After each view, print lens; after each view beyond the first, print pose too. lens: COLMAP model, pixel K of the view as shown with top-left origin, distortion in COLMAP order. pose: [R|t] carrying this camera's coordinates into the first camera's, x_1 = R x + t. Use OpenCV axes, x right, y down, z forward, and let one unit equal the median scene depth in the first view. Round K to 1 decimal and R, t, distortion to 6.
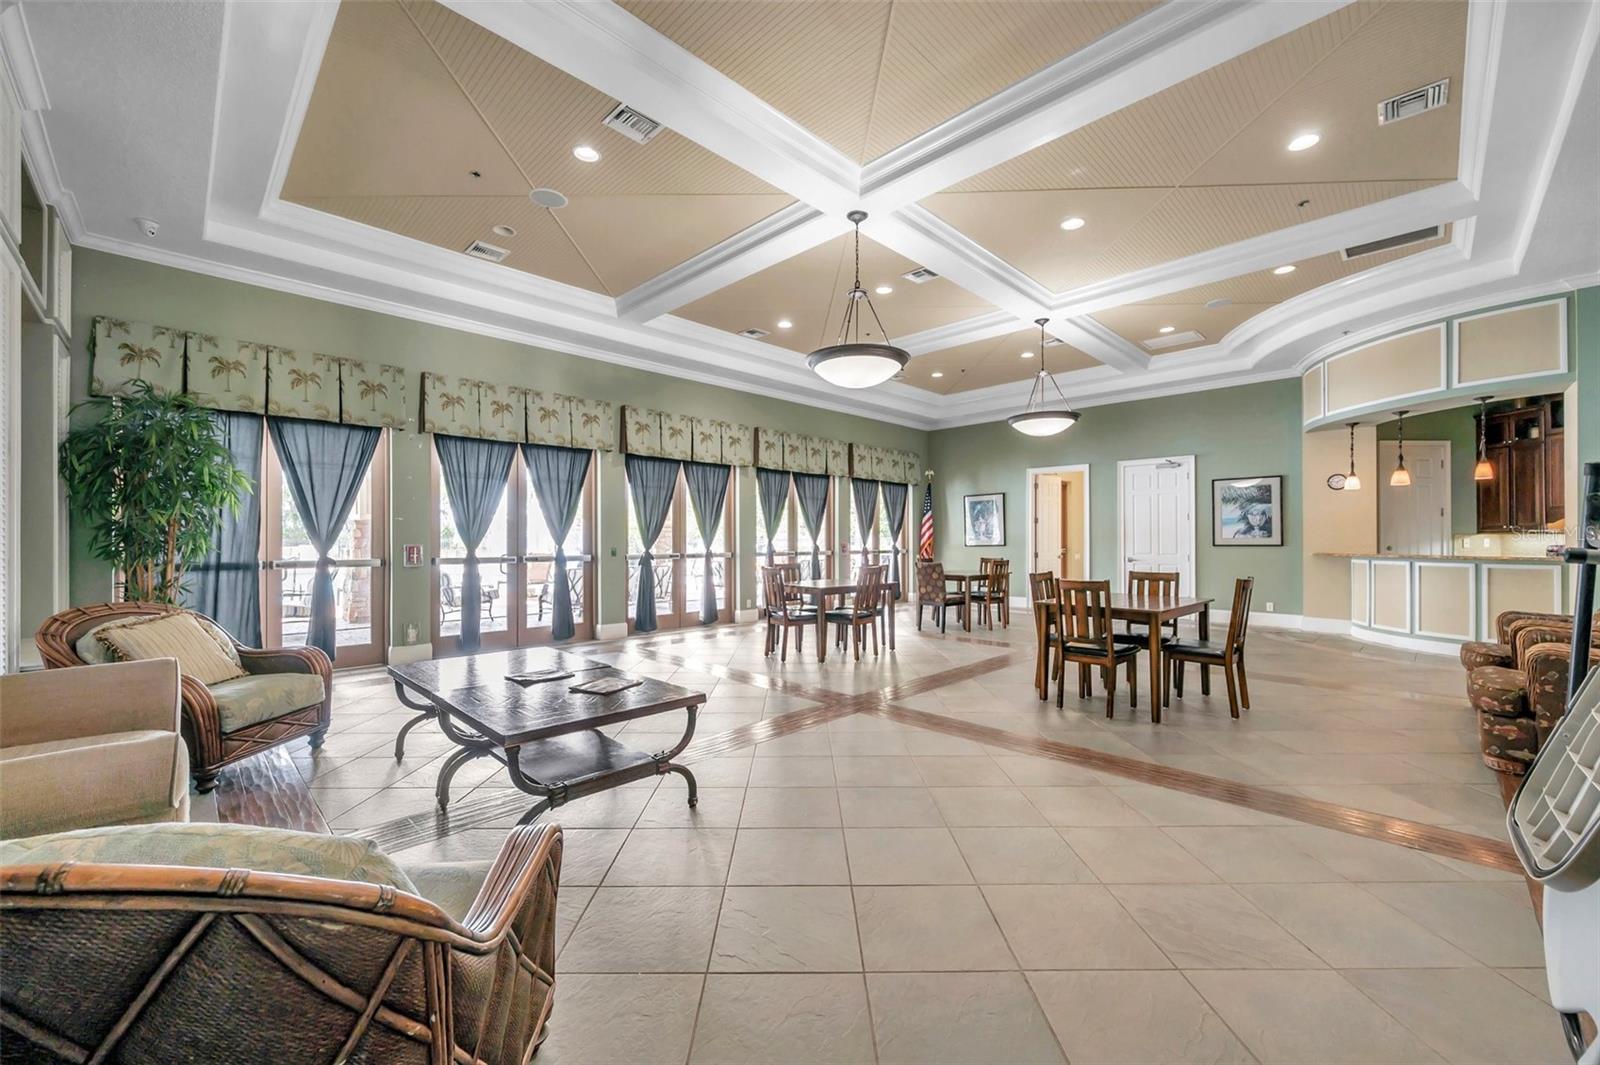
lens RADIAL K [[645.9, 0, 792.8], [0, 645.9, 533.0], [0, 0, 1]] dist [0.007480, -0.000329]
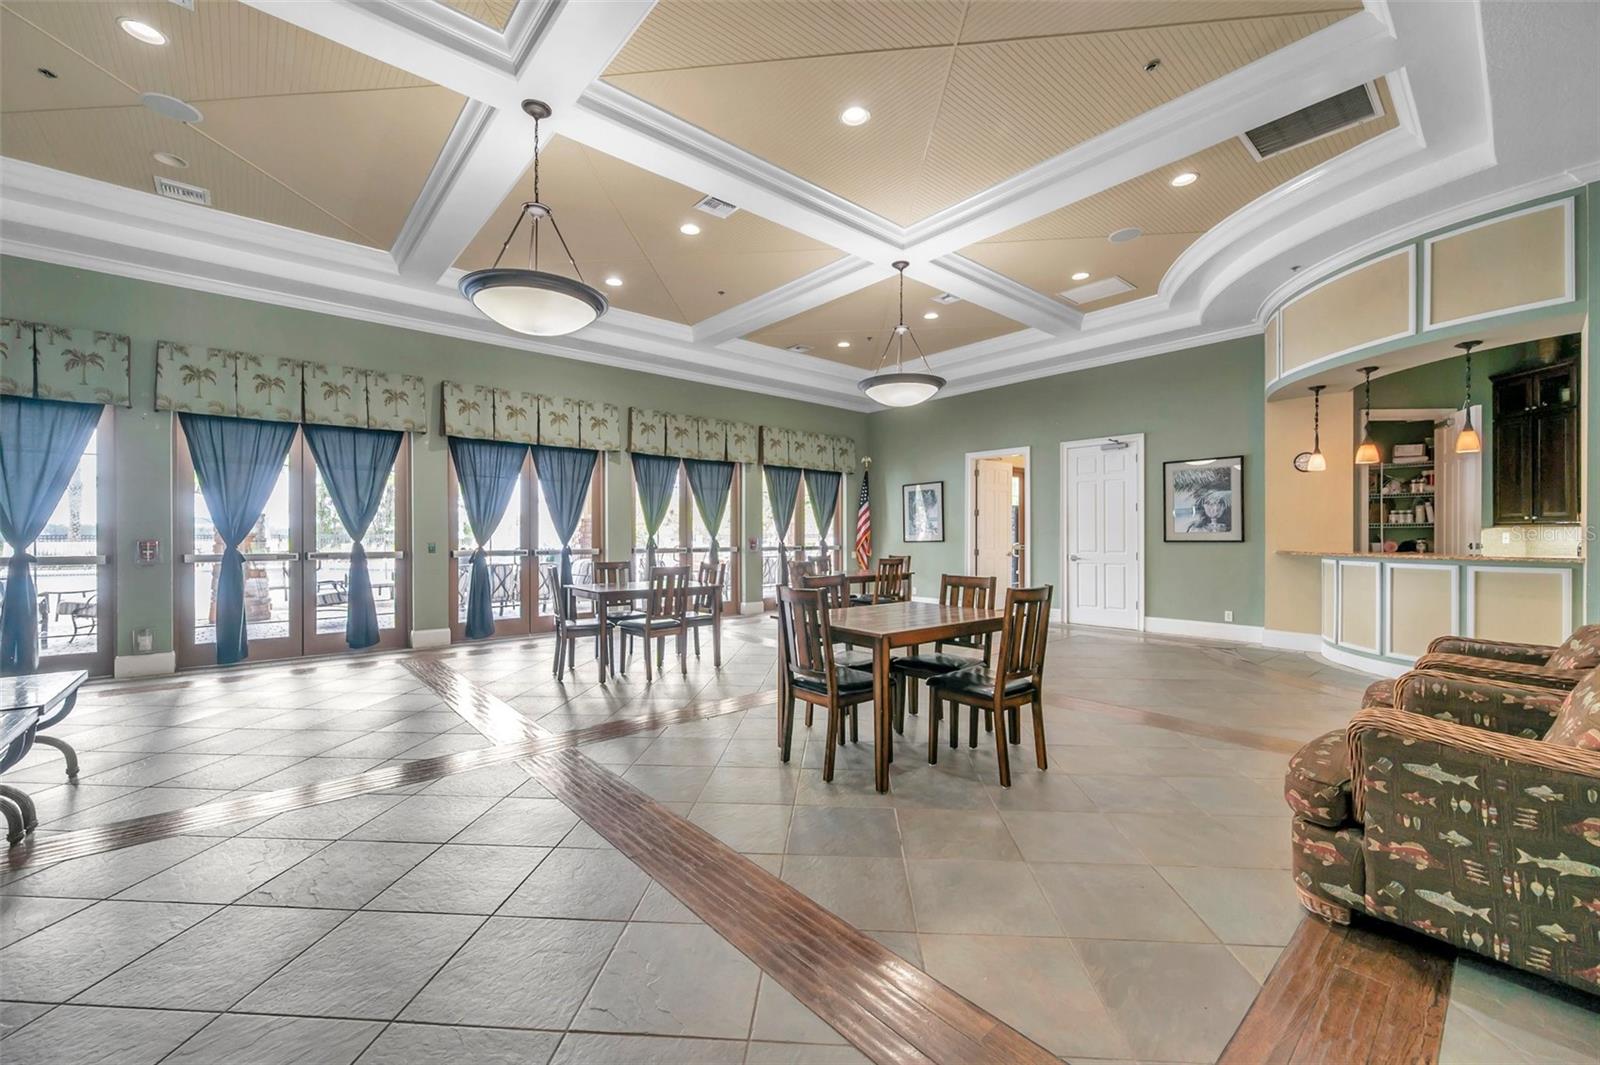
lens RADIAL K [[645.9, 0, 794.0], [0, 645.9, 535.1], [0, 0, 1]] dist [0.007480, -0.000329]
pose [[0.997105, 0.000469, -0.076032, 0.275354], [0.000393, 0.999936, 0.011326, 0.002062], [0.076032, -0.011323, 0.997041, 0.154031]]
